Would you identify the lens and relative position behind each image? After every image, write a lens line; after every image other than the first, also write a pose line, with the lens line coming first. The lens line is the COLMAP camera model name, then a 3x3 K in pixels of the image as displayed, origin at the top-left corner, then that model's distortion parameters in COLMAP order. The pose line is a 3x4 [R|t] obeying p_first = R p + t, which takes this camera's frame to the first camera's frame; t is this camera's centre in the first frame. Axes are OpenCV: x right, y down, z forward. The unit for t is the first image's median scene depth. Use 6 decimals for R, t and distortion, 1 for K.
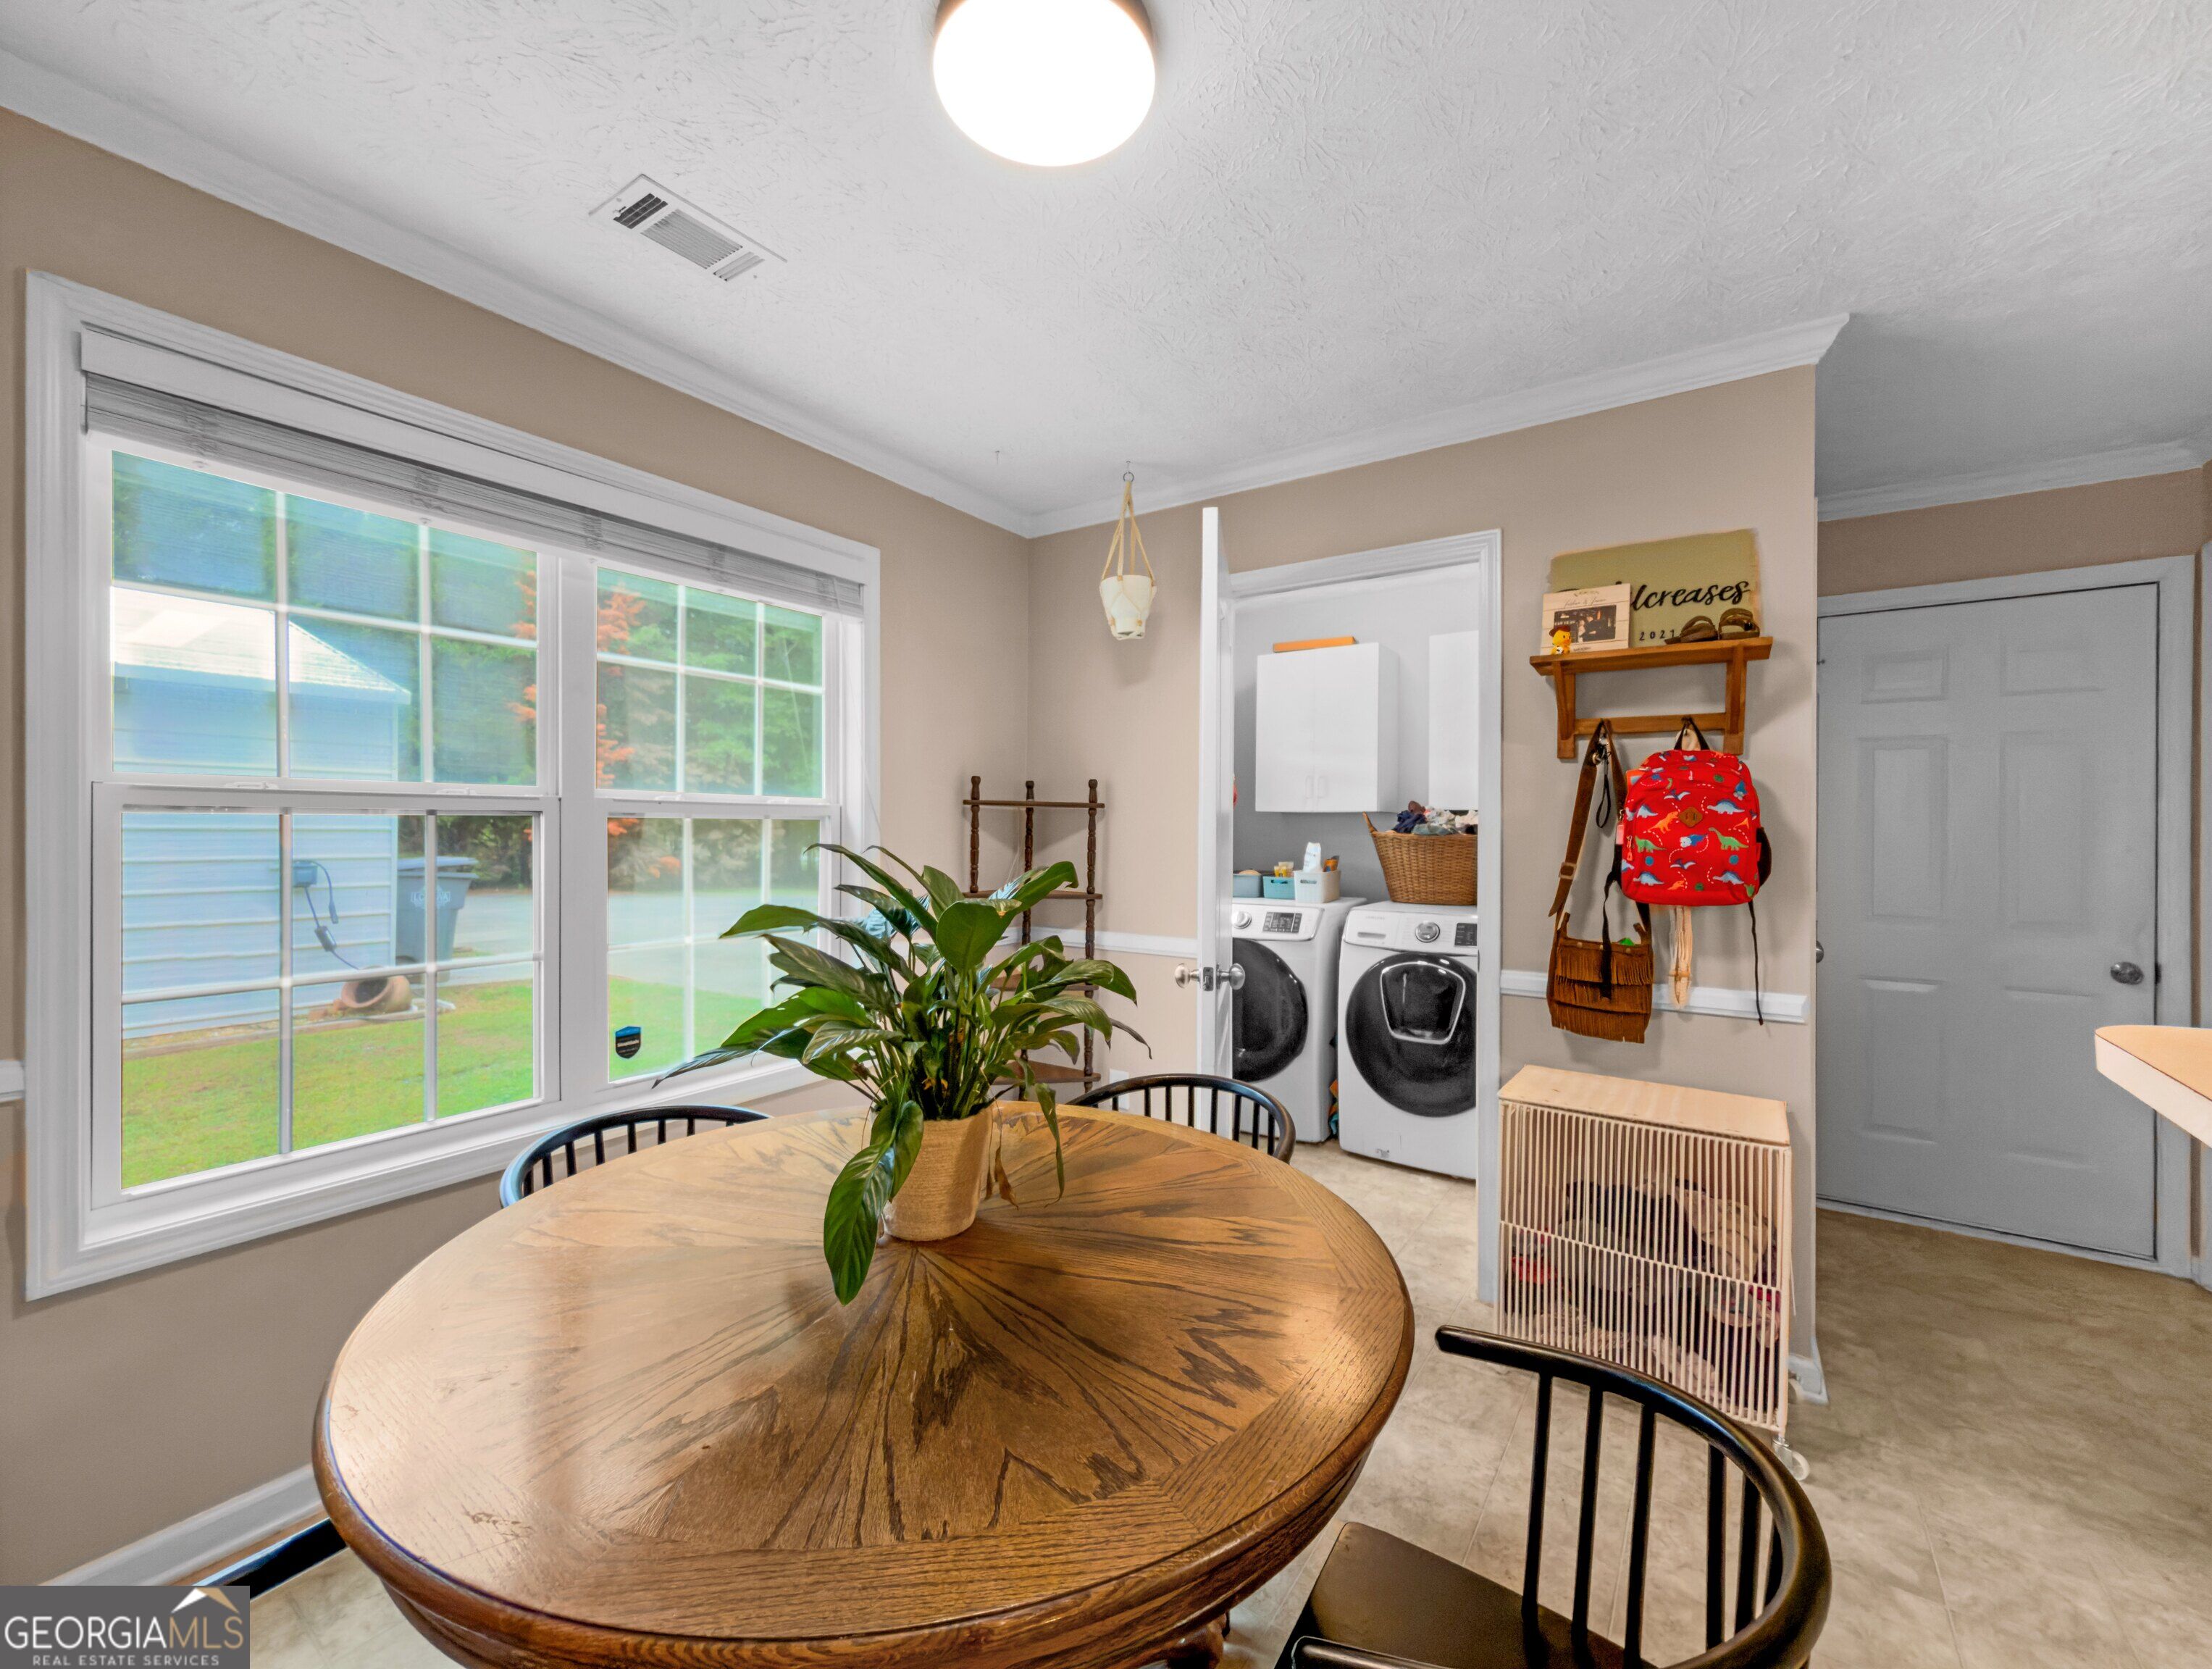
lens RADIAL K [[896.7, 0, 1121.7], [0, 896.7, 822.3], [0, 0, 1]] dist [-0.001541, -0.000367]
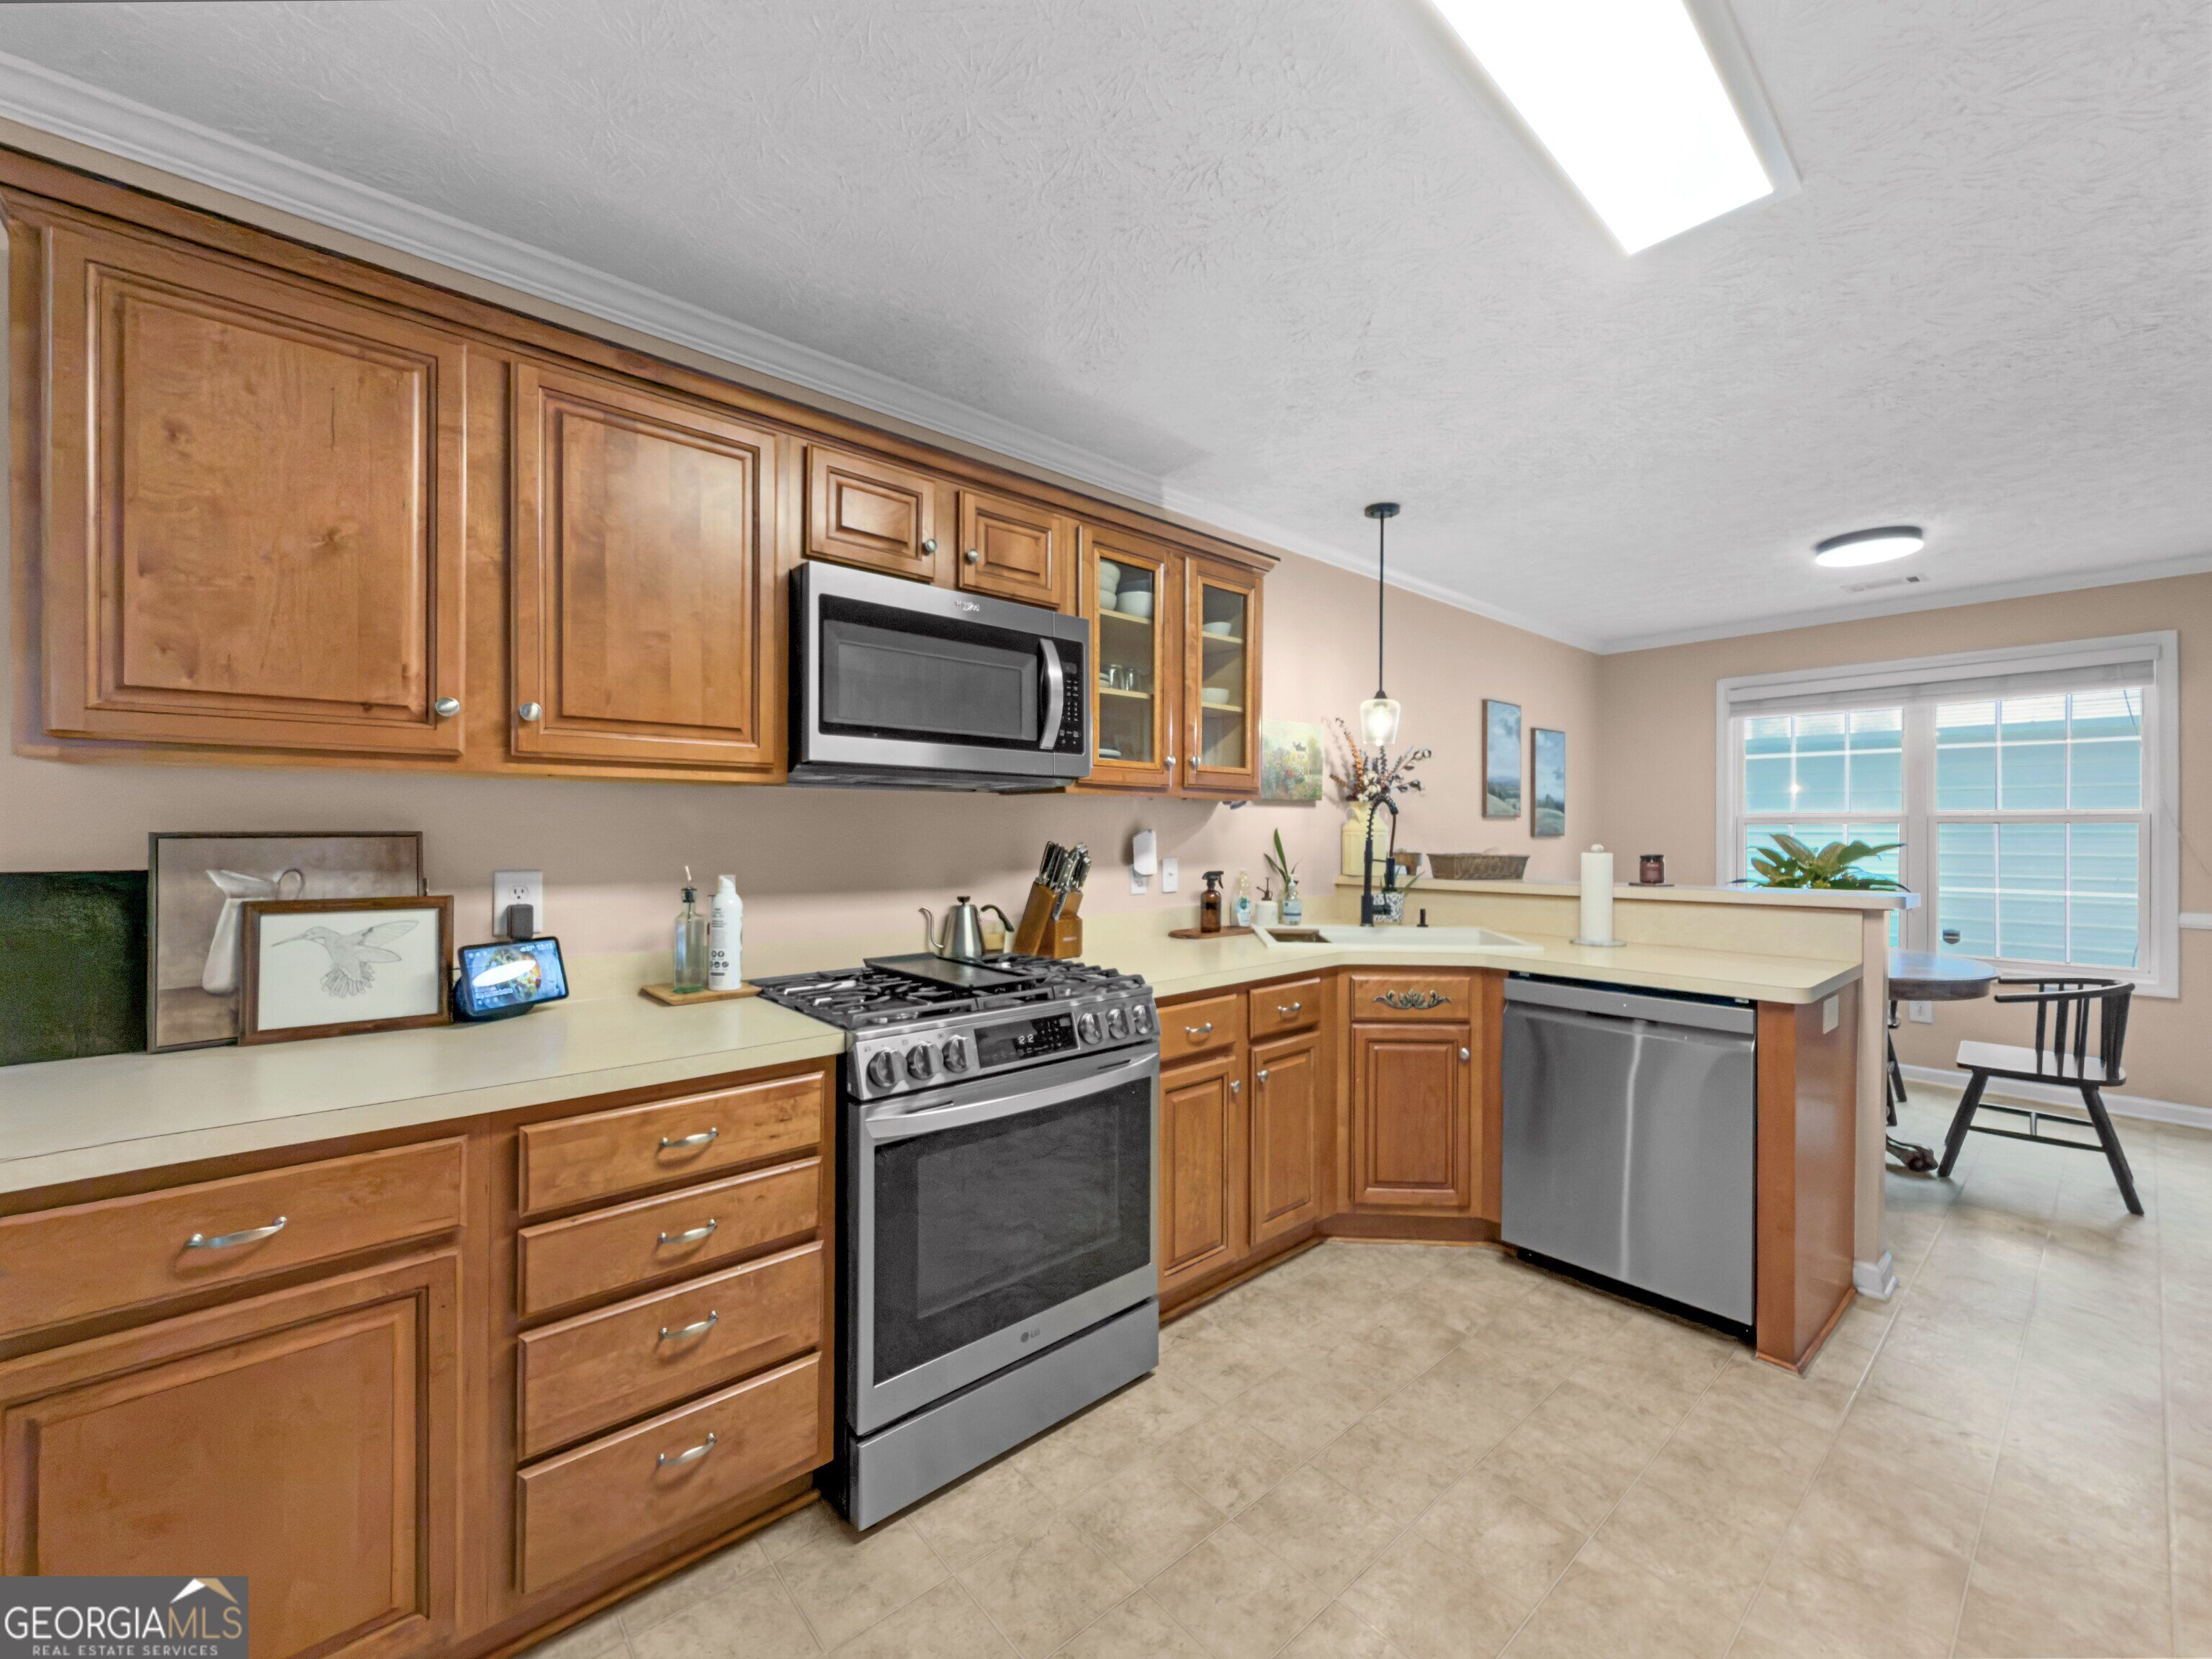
lens RADIAL K [[891.5, 0, 1105.8], [0, 891.5, 824.4], [0, 0, 1]] dist [0.000000, -0.000270]
pose [[-0.256460, -0.010506, -0.966498, 1.873446], [0.001236, 0.999937, -0.011198, 0.015213], [0.966554, -0.004067, -0.256431, -0.326549]]
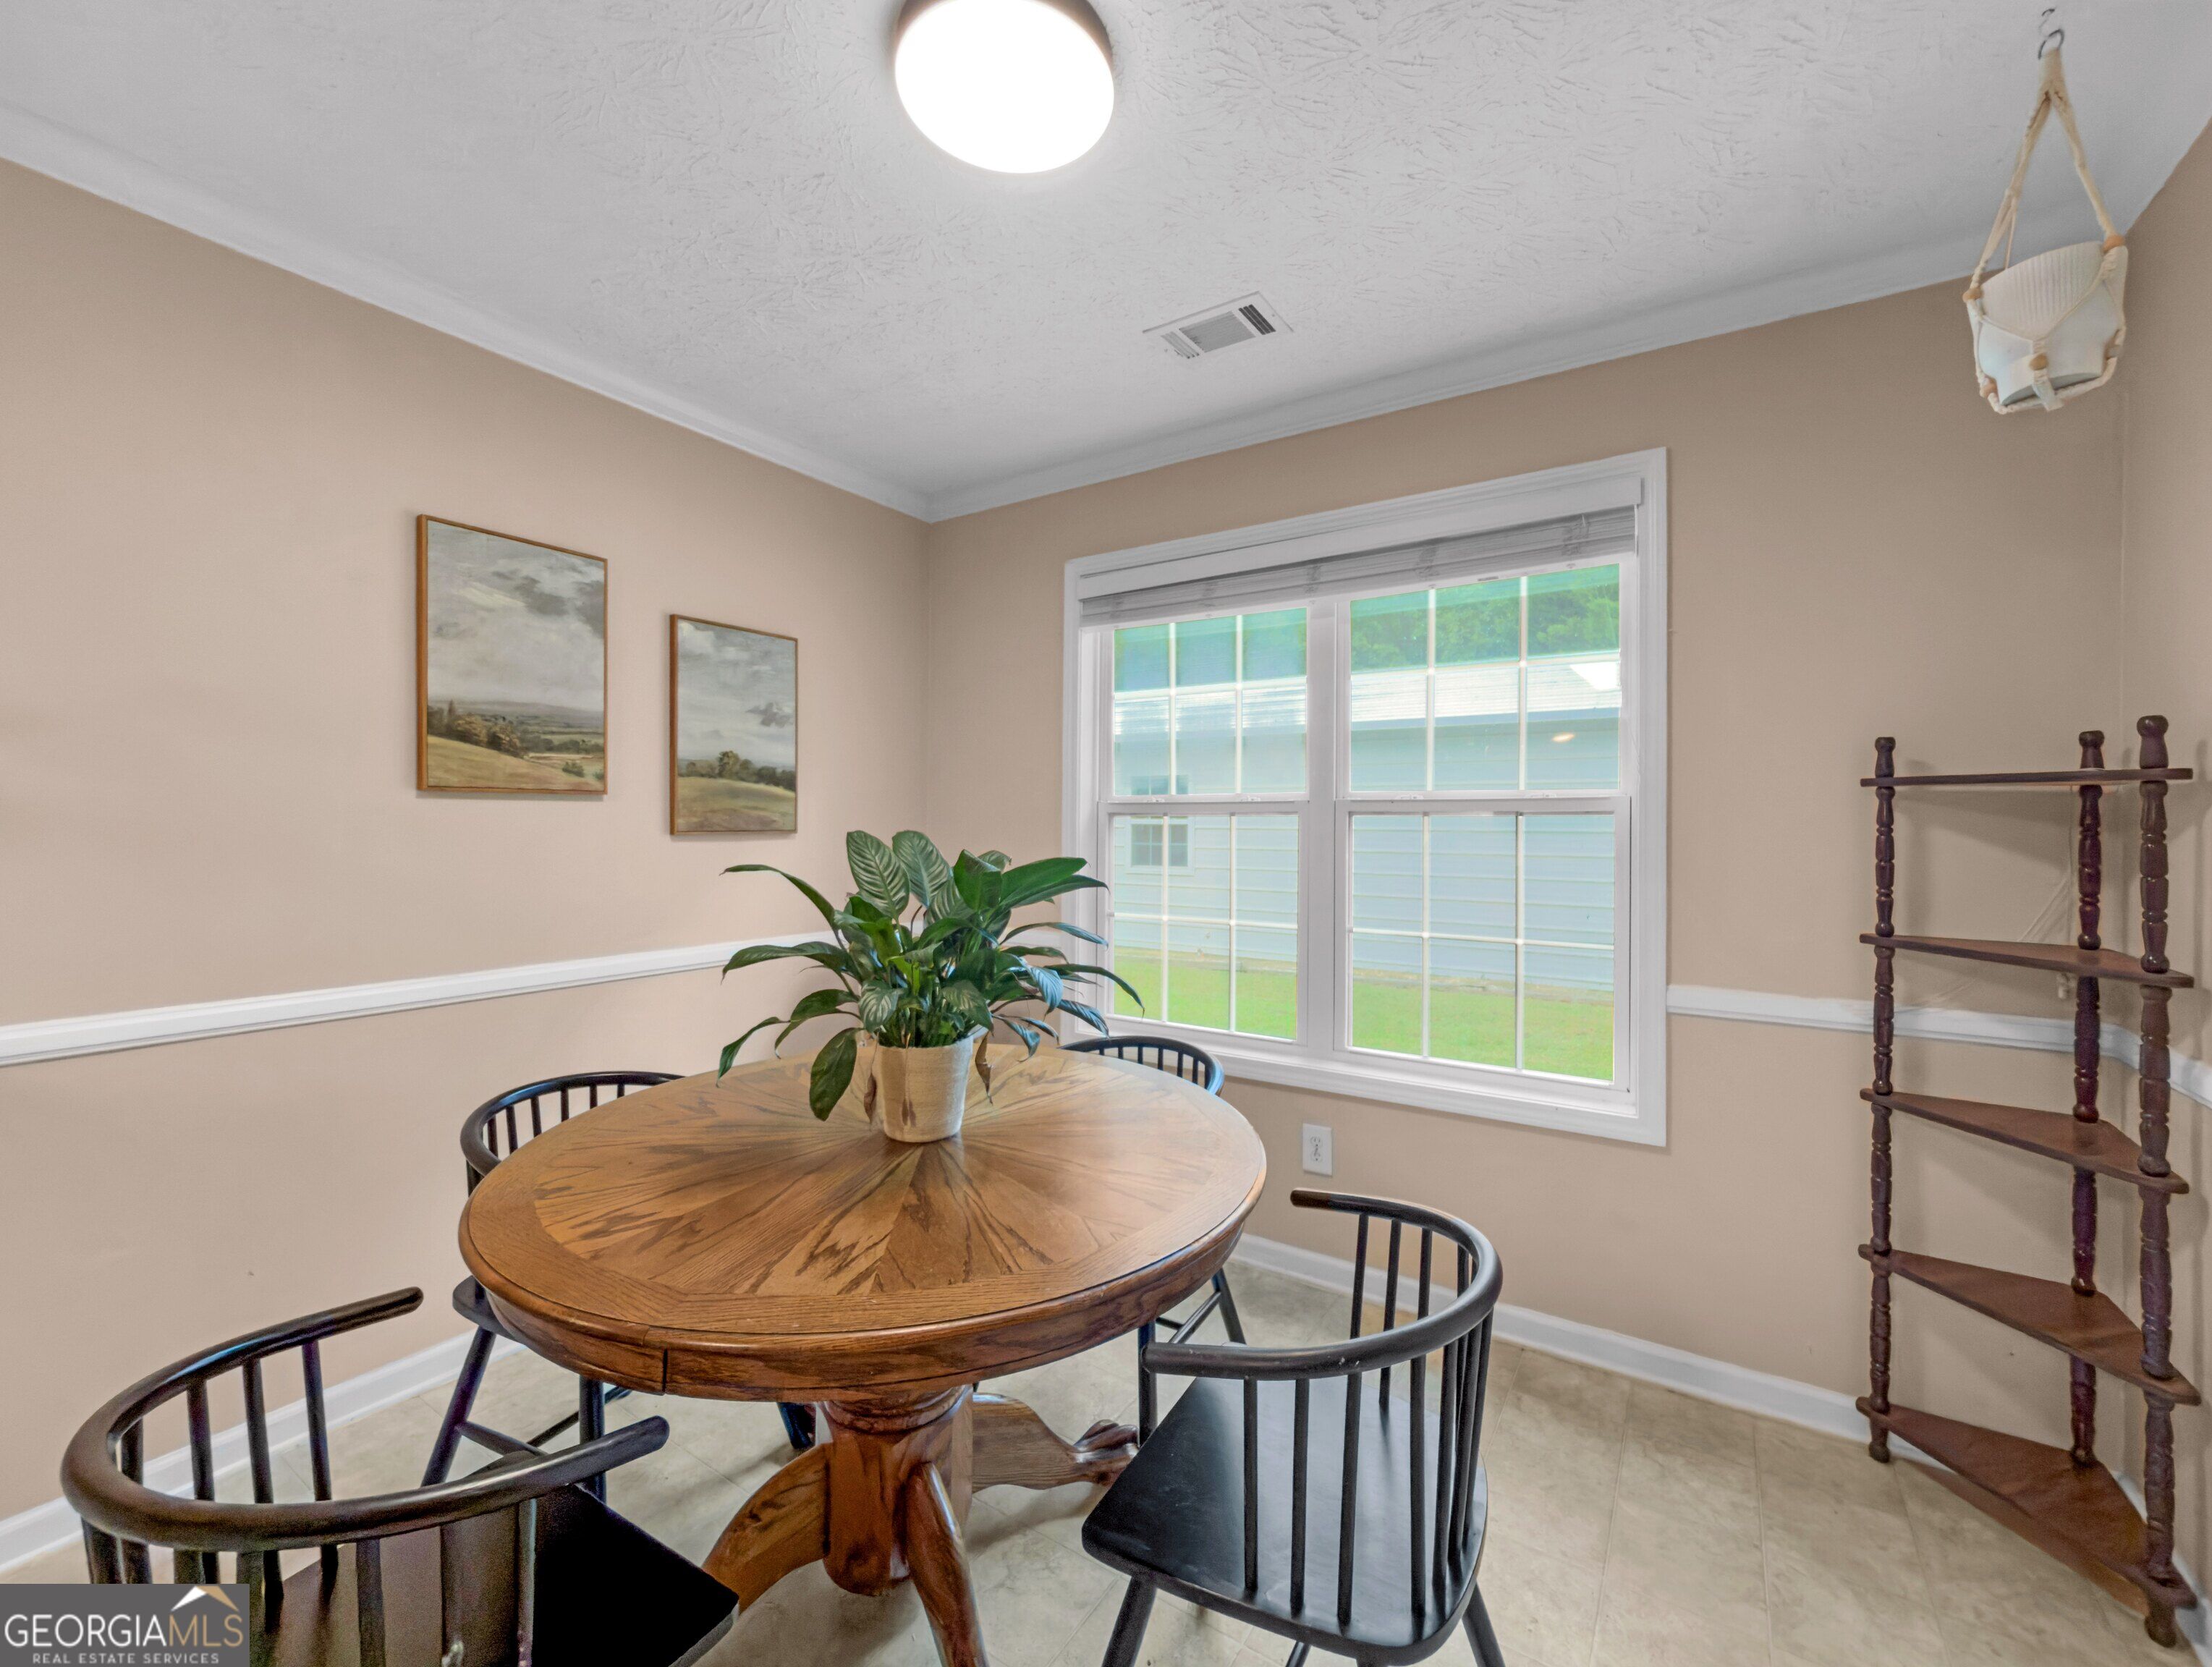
lens RADIAL K [[908.6, 0, 1131.0], [0, 908.6, 821.7], [0, 0, 1]] dist [0.000197, 0.000102]
pose [[0.032133, -0.010876, -0.999424, 0.571414], [-0.001768, 0.999939, -0.010939, 0.015277], [0.999482, 0.002118, 0.032112, 0.668995]]
